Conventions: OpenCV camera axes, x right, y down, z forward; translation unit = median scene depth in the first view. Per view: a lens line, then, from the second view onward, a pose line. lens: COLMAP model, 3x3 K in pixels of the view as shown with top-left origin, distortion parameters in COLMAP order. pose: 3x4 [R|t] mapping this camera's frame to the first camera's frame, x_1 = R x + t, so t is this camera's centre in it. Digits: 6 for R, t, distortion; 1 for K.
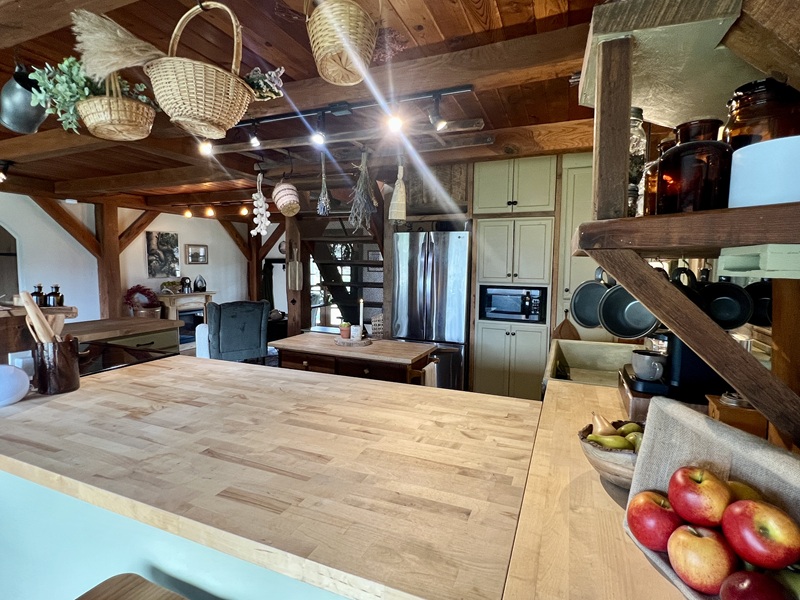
lens RADIAL K [[410.8, 0, 400.2], [0, 410.8, 298.6], [0, 0, 1]] dist [0.000229, 0.000002]
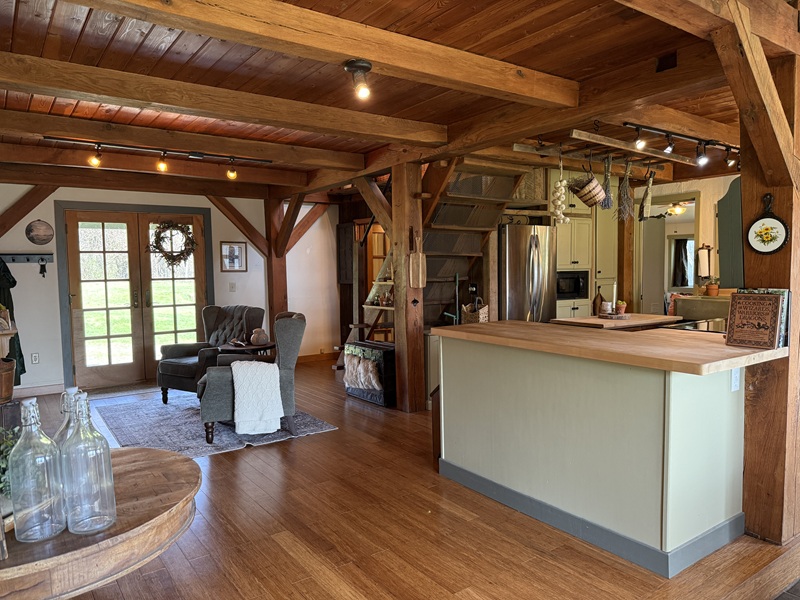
lens RADIAL K [[568.2, 0, 399.4], [0, 568.2, 301.5], [0, 0, 1]] dist [0.064292, -0.071839]
pose [[0.527066, -0.071011, 0.846852, -1.249394], [0.091766, 0.995432, 0.026356, -0.026241], [-0.844855, 0.063821, 0.531175, 0.430174]]
